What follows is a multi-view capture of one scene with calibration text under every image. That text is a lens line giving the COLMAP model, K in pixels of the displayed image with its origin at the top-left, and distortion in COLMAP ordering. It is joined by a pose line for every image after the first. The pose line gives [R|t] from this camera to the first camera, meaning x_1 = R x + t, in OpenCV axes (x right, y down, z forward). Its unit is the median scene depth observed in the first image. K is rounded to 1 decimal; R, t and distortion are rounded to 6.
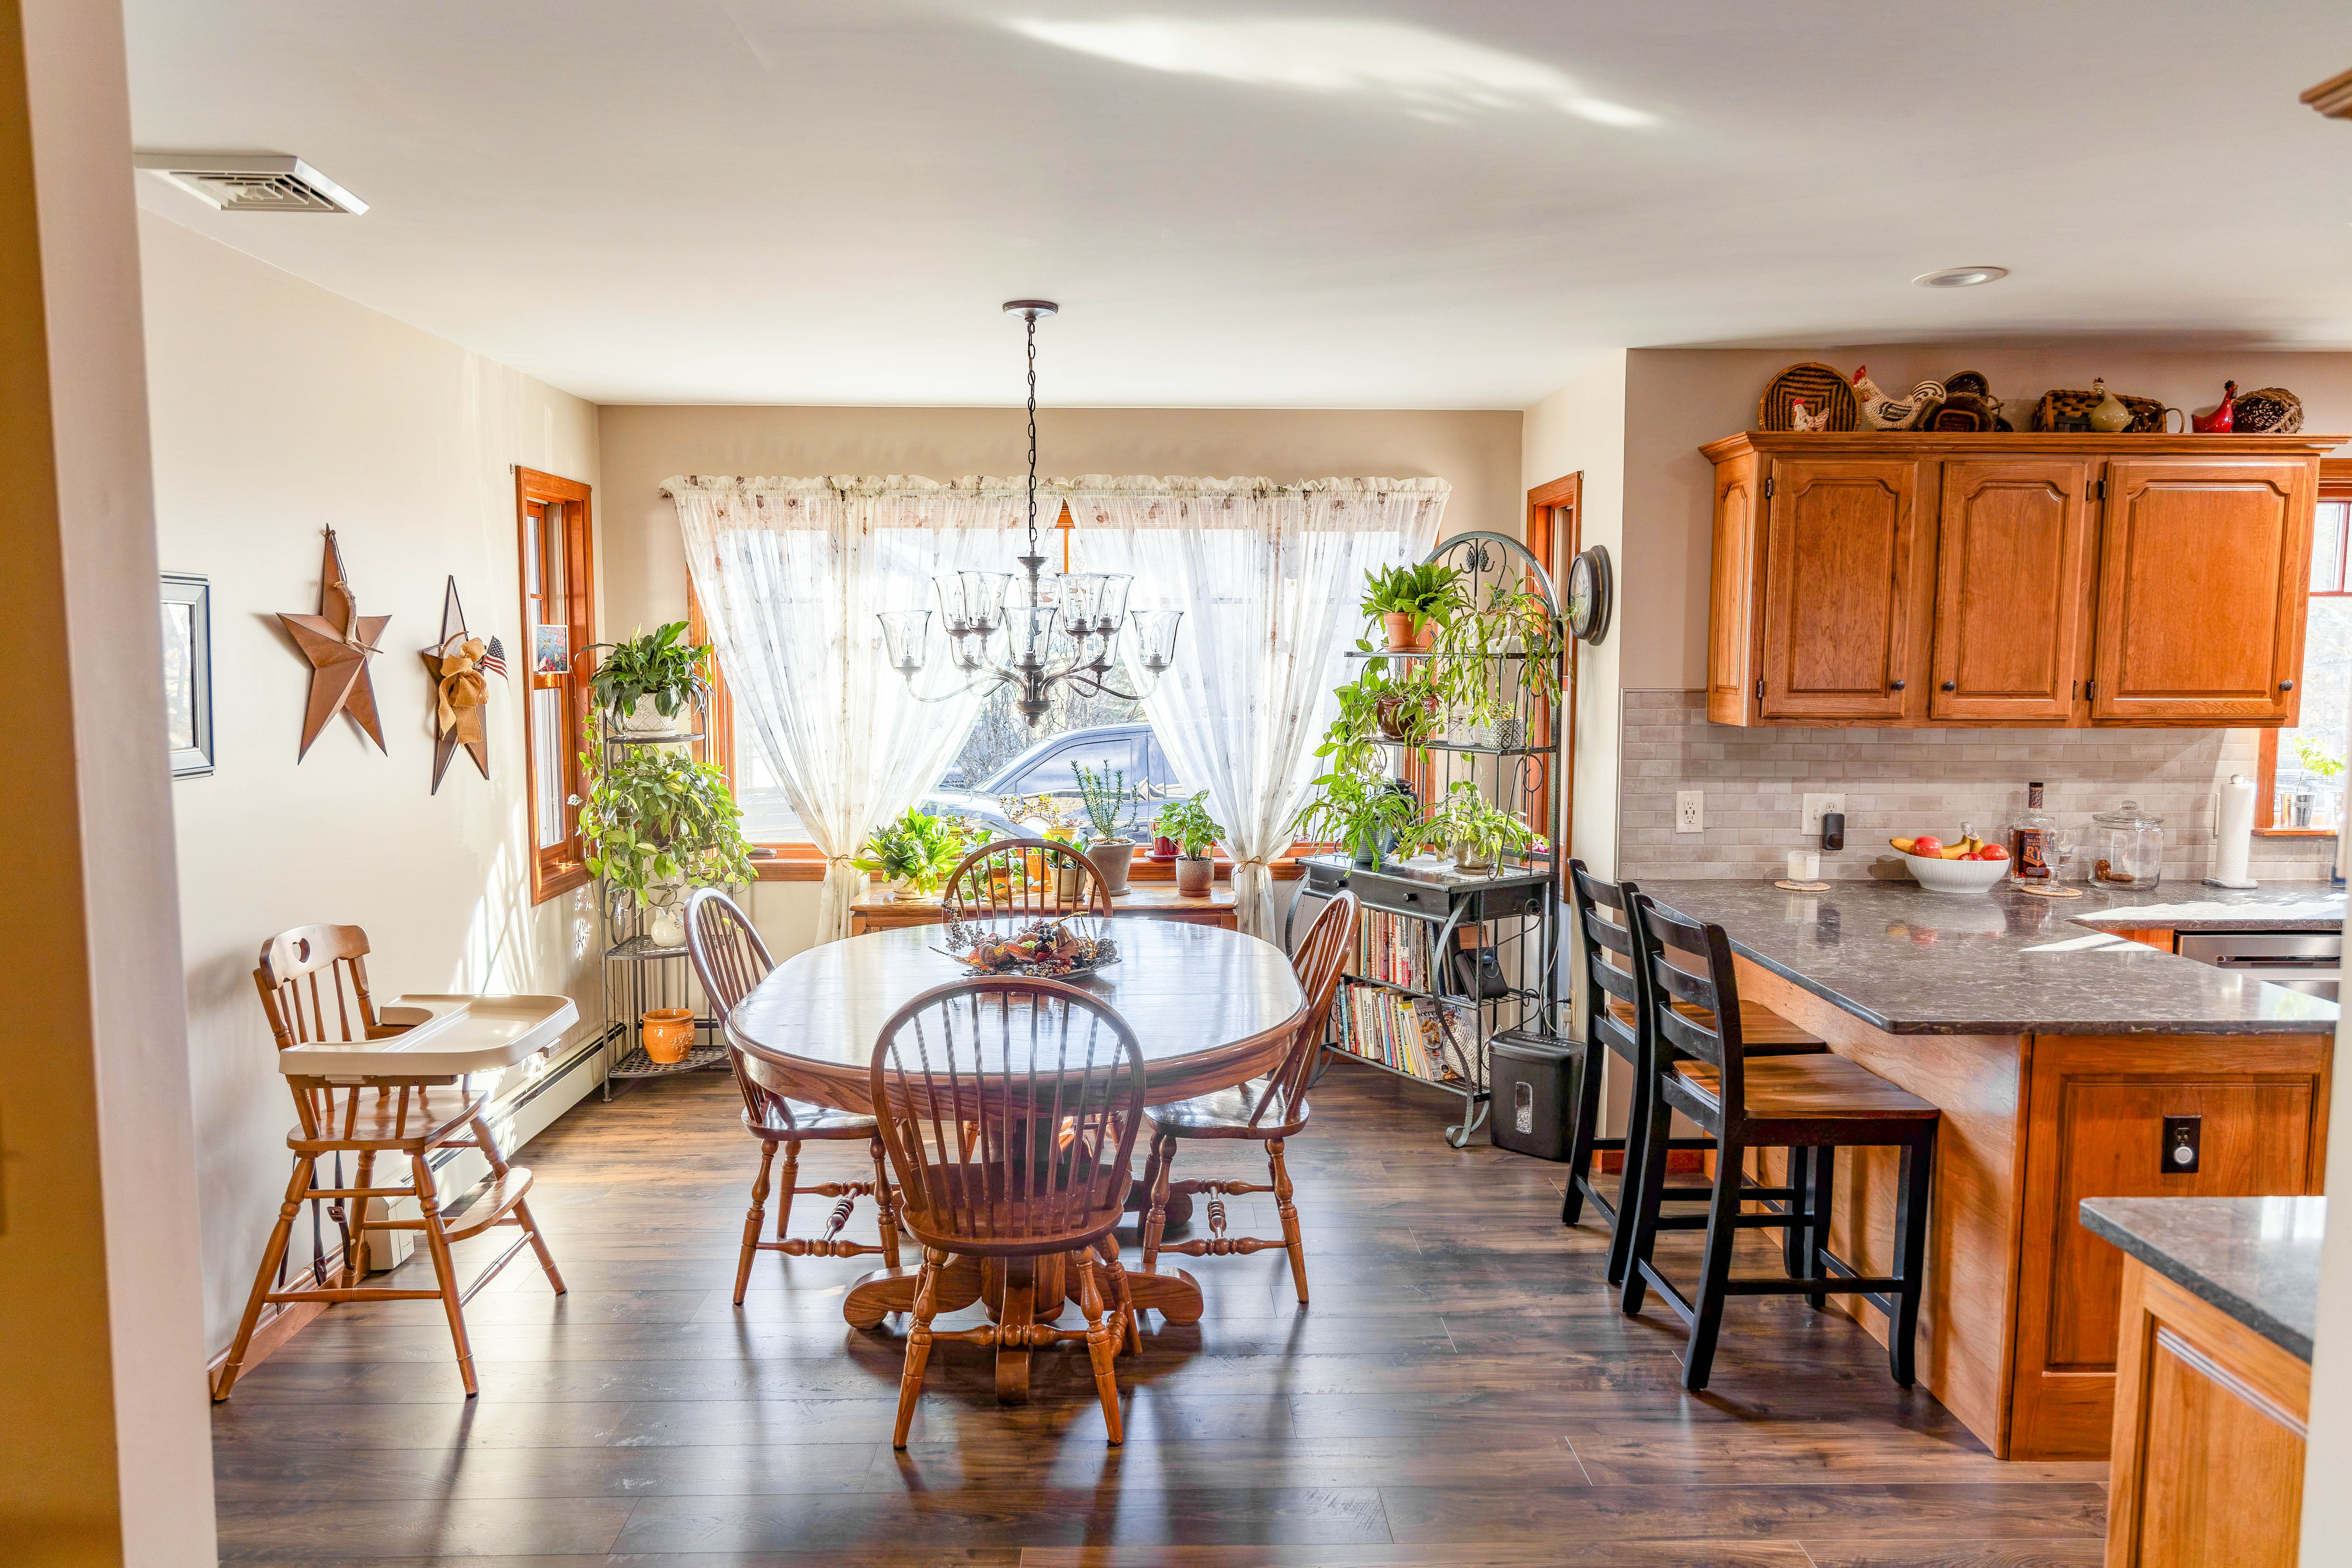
lens RADIAL K [[1563.0, 0, 1176.0], [0, 1563.0, 784.0], [0, 0, 1]] dist [0.004719, 0.001030]
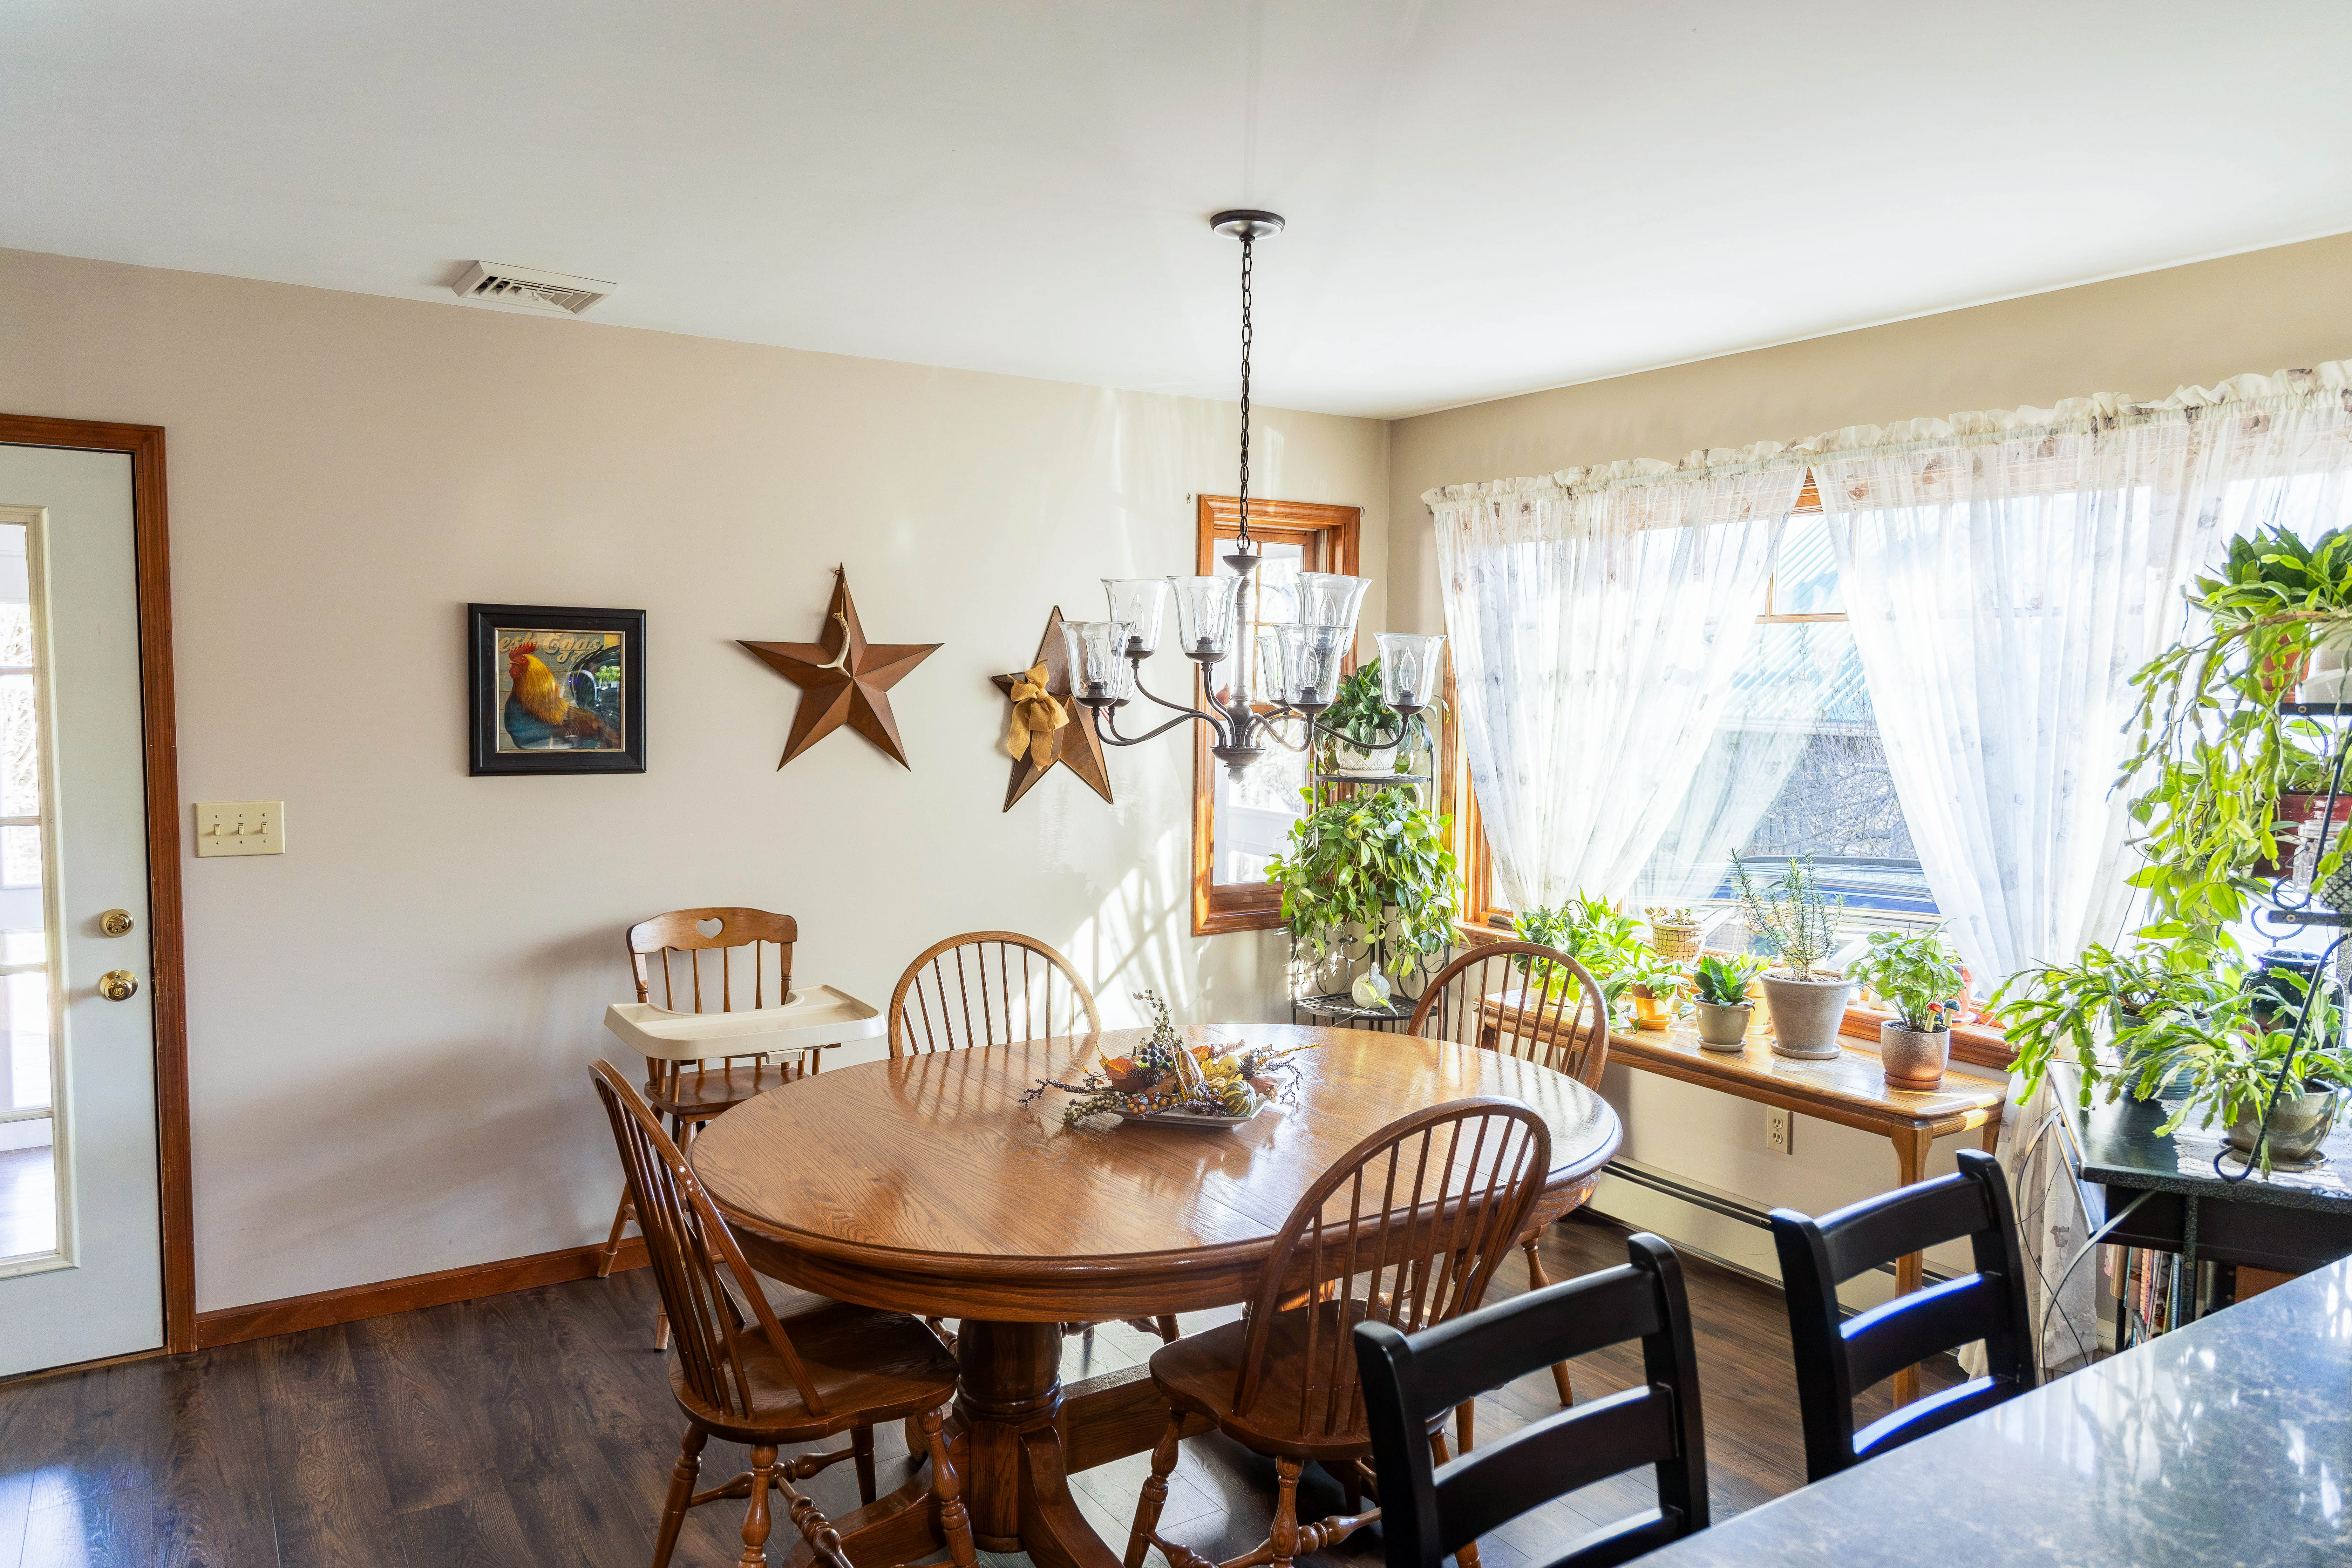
lens RADIAL K [[1563.1, 0, 1176.0], [0, 1563.1, 784.0], [0, 0, 1]] dist [0.004719, 0.001030]
pose [[0.521701, 0.065633, -0.850600, 0.463219], [-0.087995, 0.995858, 0.022871, -0.044216], [0.848578, 0.062917, 0.525315, 0.508230]]
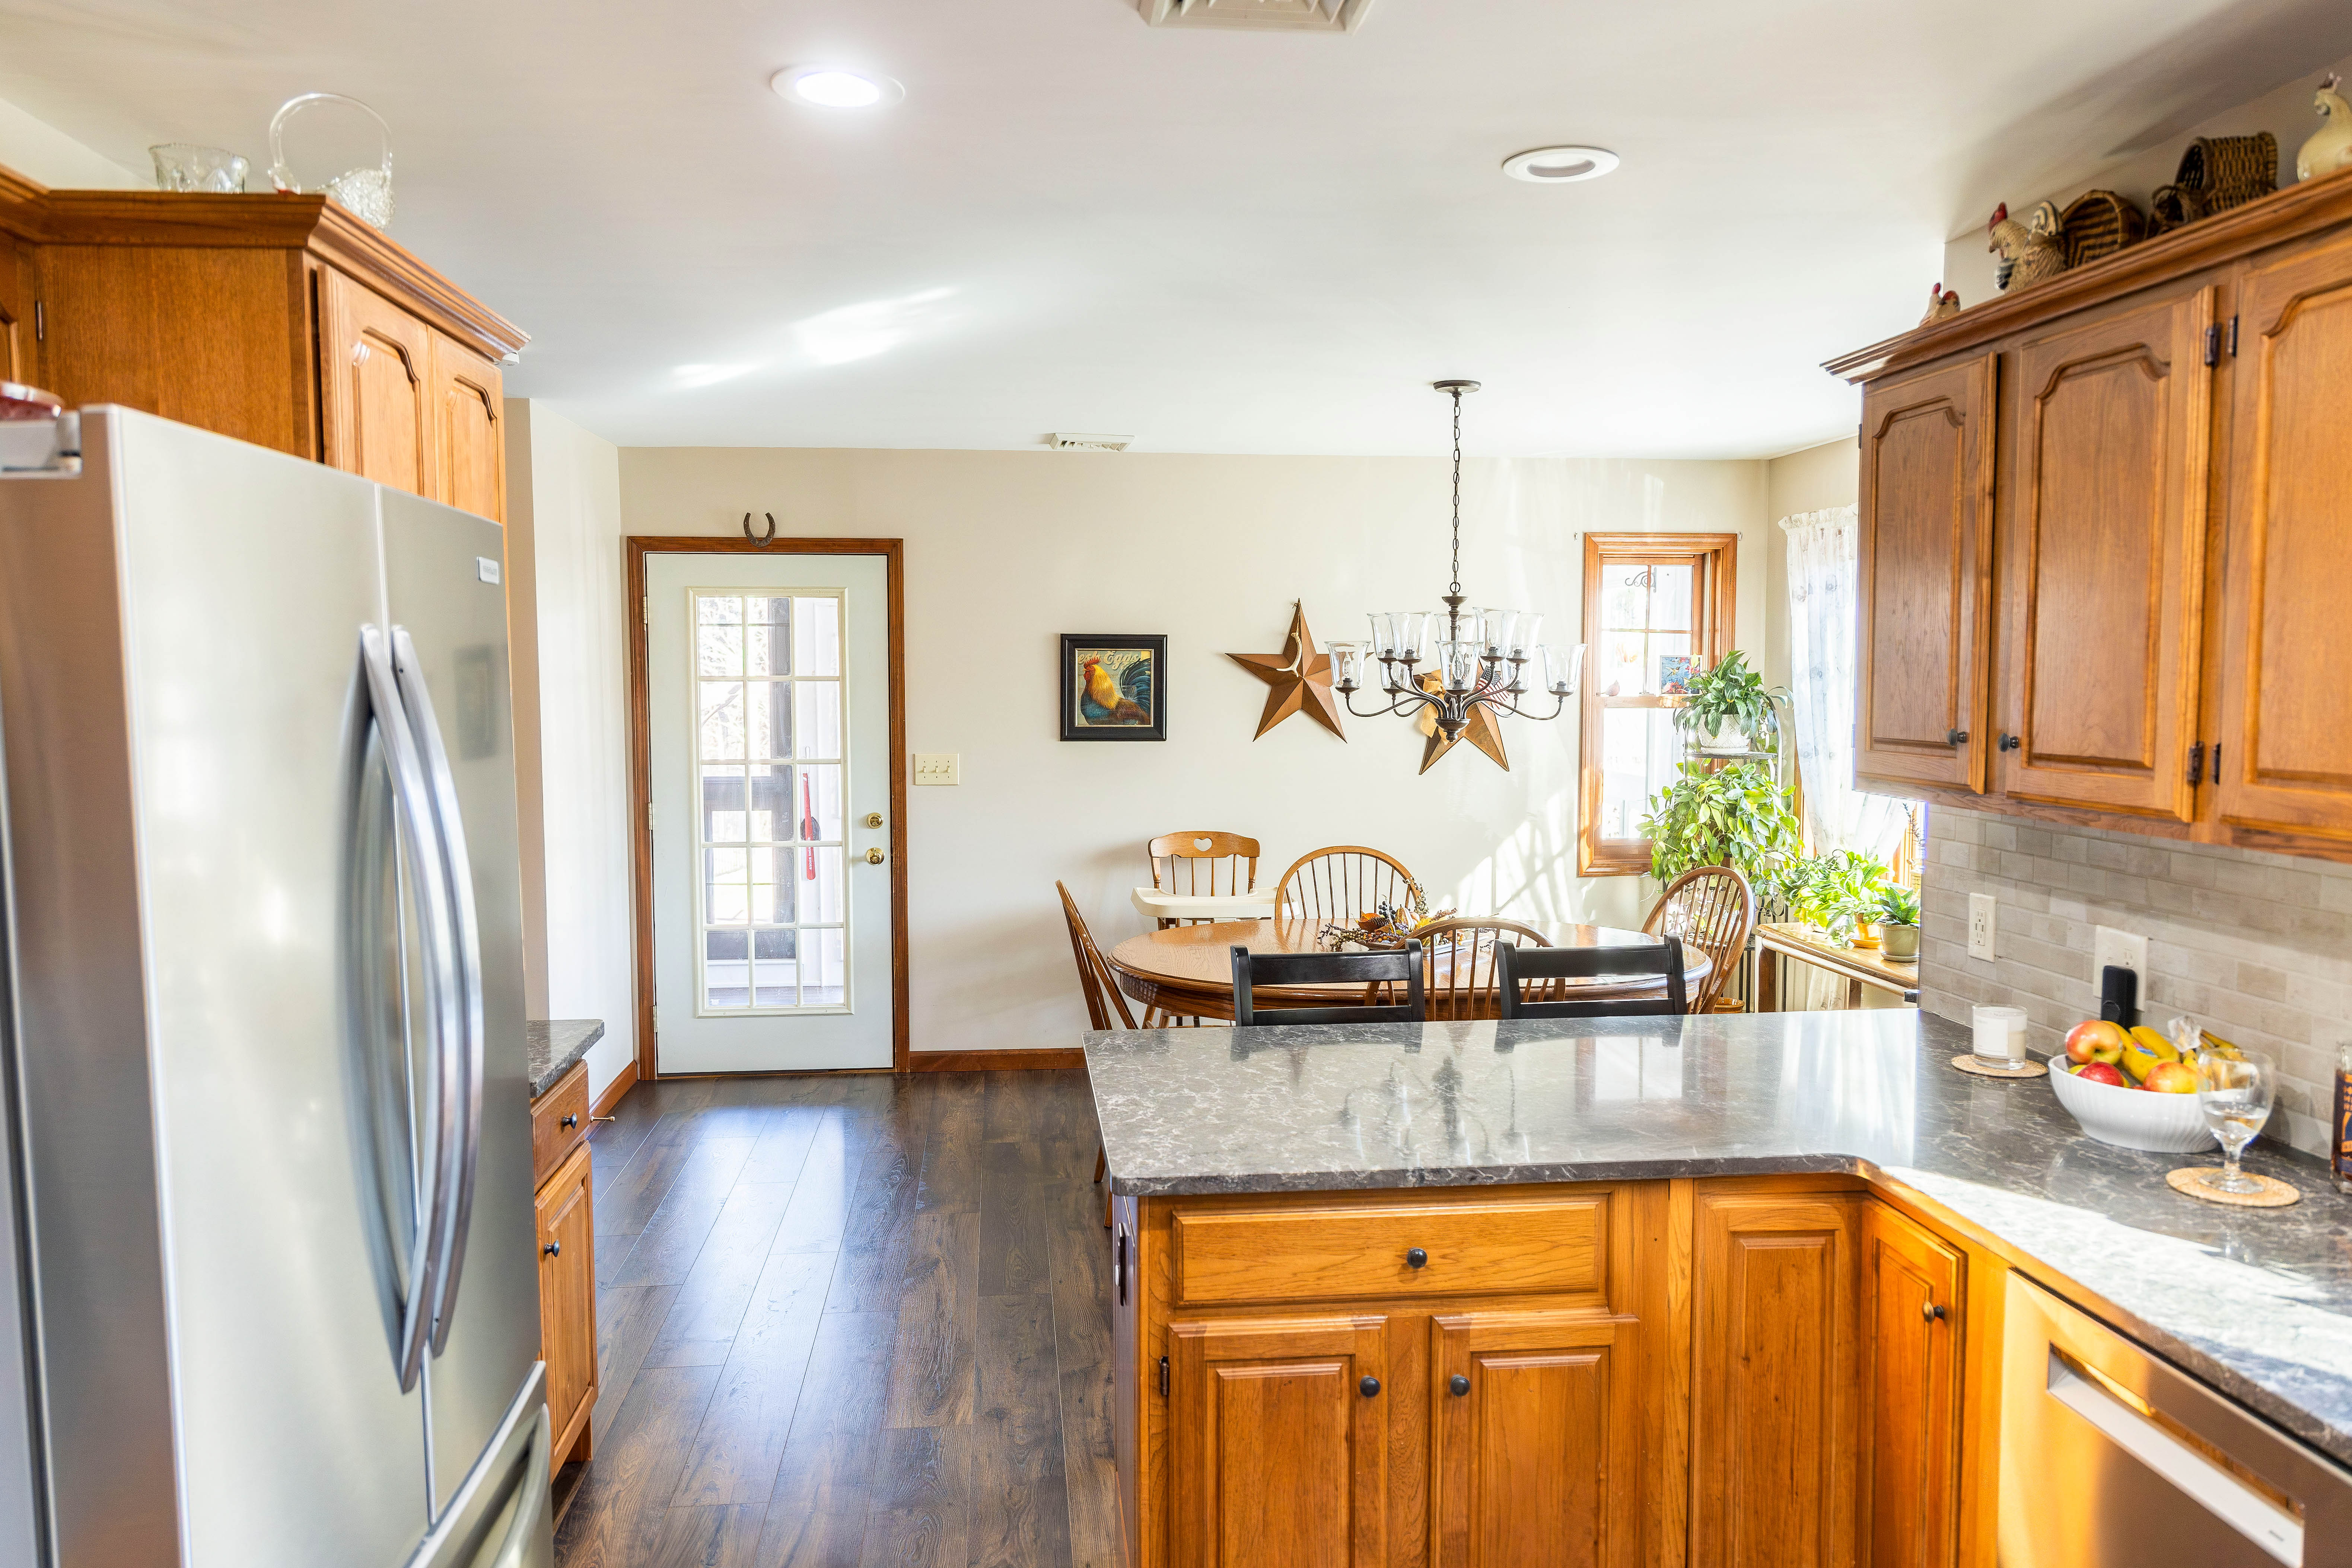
lens RADIAL K [[1657.9, 0, 1176.0], [0, 1657.9, 784.0], [0, 0, 1]] dist [0.004726, -0.000868]
pose [[0.083232, 0.065850, -0.994352, 0.981741], [-0.089376, 0.994286, 0.058364, -0.051495], [0.992514, 0.084013, 0.088641, 0.602649]]
